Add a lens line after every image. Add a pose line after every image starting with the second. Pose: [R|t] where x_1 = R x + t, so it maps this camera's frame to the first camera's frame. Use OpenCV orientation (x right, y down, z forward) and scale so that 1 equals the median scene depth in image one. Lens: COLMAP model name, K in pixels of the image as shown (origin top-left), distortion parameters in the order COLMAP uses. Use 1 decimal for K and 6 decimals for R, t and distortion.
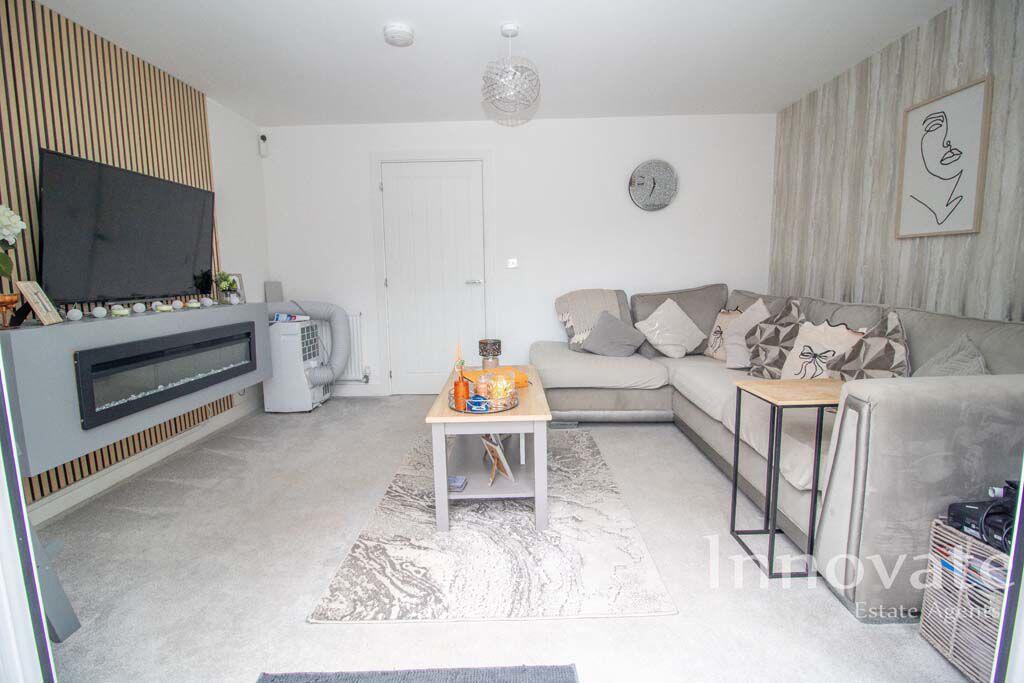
lens RADIAL K [[468.7, 0, 512.0], [0, 468.7, 341.5], [0, 0, 1]] dist [-0.017921, -0.000056]
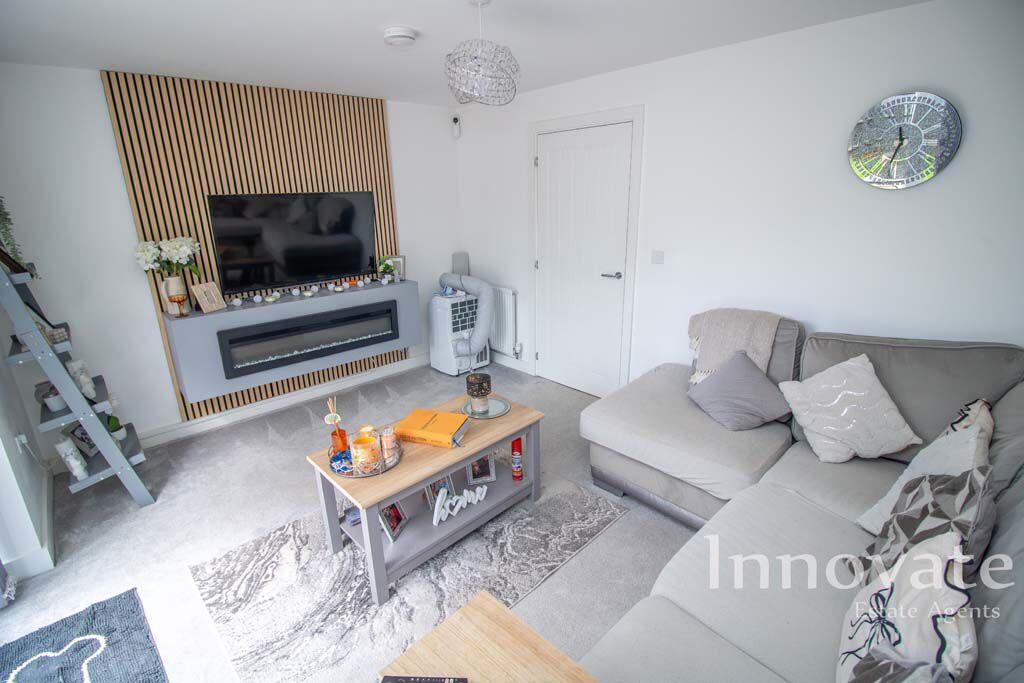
lens RADIAL K [[468.7, 0, 512.0], [0, 468.7, 341.5], [0, 0, 1]] dist [-0.017921, -0.000056]
pose [[0.693561, 0.217969, -0.686632, 0.673526], [-0.091915, 0.972113, 0.215751, -0.300847], [0.714510, -0.086524, 0.694254, 0.484610]]
